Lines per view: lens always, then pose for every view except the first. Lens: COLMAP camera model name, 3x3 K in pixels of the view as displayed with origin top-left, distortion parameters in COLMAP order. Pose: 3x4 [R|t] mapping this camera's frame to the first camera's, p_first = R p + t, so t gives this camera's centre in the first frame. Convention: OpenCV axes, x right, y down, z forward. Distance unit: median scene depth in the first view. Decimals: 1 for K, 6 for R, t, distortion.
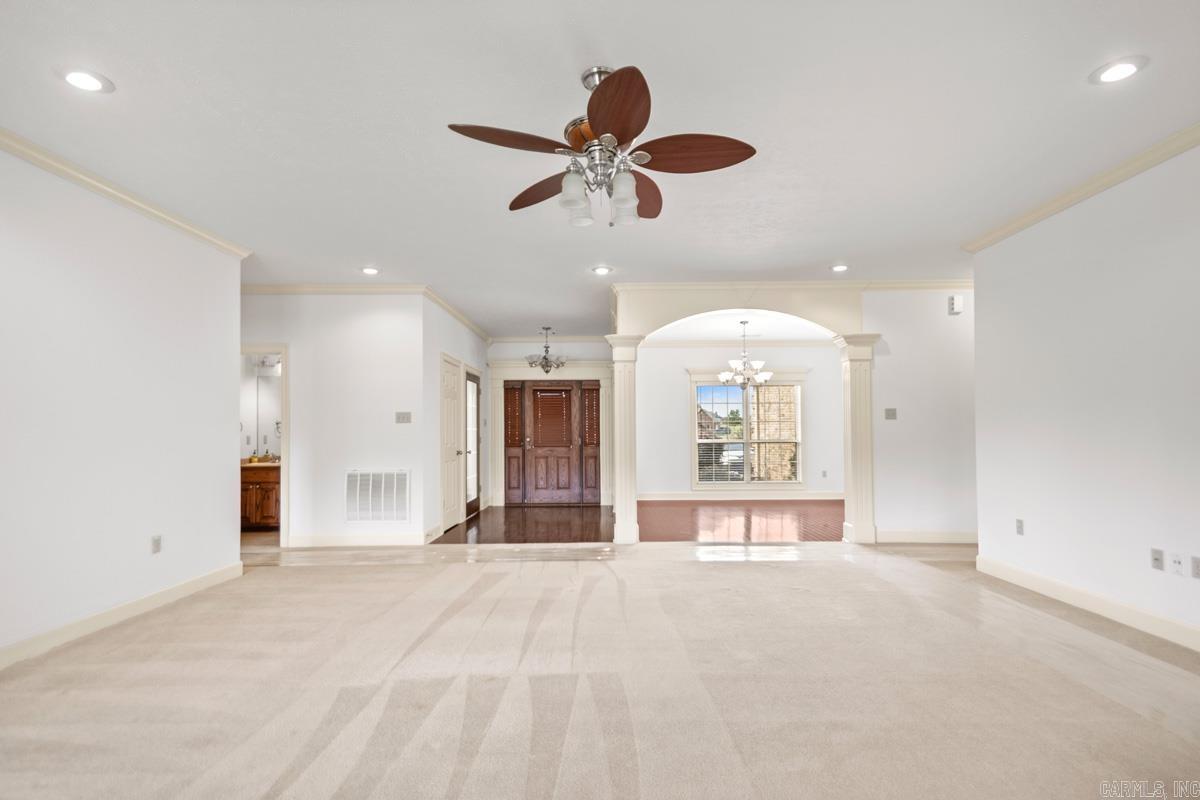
lens RADIAL K [[563.7, 0, 611.7], [0, 563.7, 419.4], [0, 0, 1]] dist [0.028629, -0.001223]
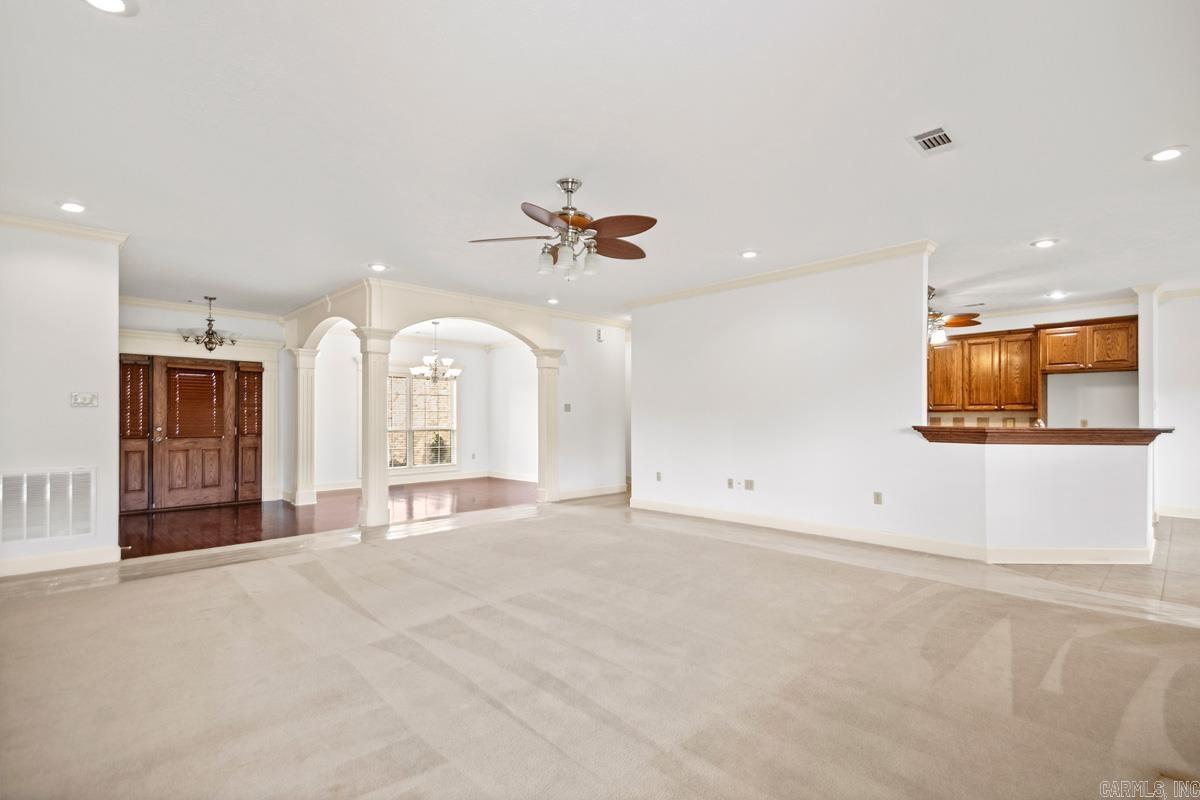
lens RADIAL K [[560.4, 0, 611.2], [0, 560.4, 414.6], [0, 0, 1]] dist [0.063273, -0.034513]
pose [[0.708715, 0.010032, 0.705424, -0.270318], [-0.018228, 0.999825, 0.004094, -0.000381], [-0.705259, -0.015760, 0.708774, -0.039316]]
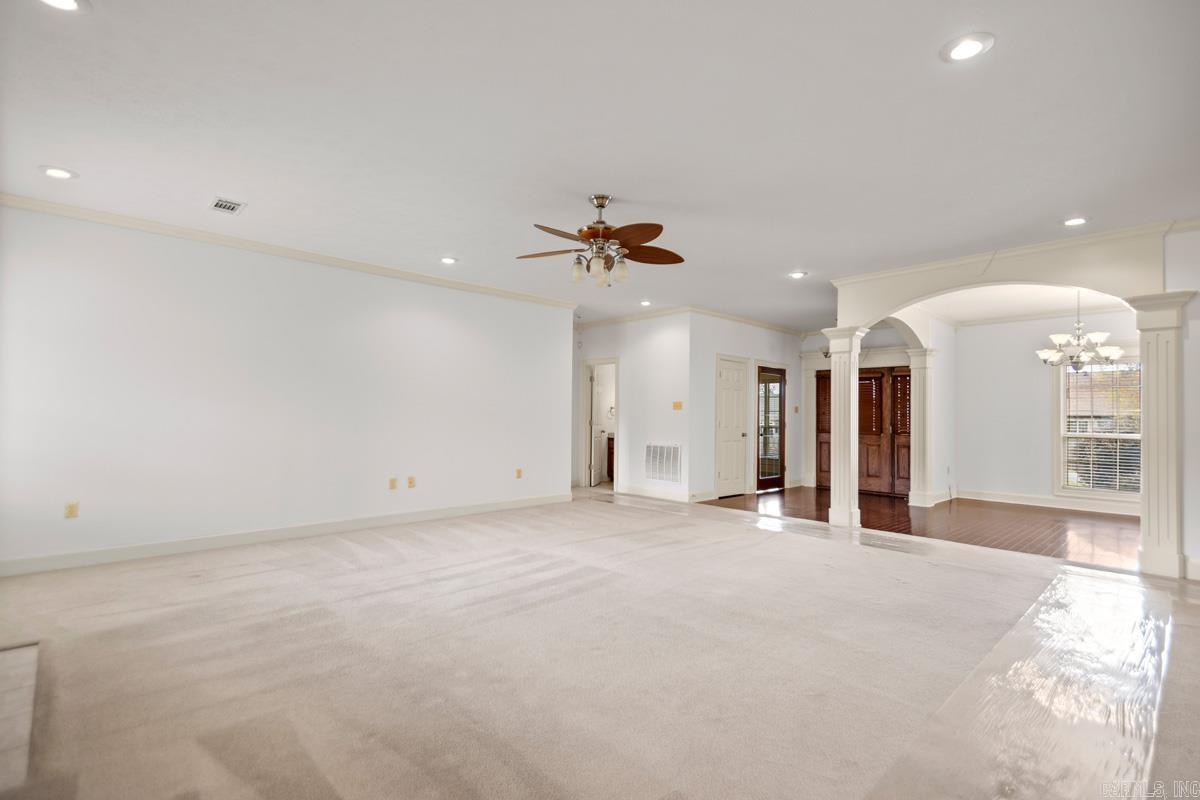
lens RADIAL K [[561.5, 0, 614.6], [0, 561.5, 408.2], [0, 0, 1]] dist [0.027724, -0.000006]
pose [[0.692503, 0.004745, -0.721399, 0.318590], [-0.001498, 0.999986, 0.005139, -0.002544], [0.721413, -0.002478, 0.692500, -0.020802]]
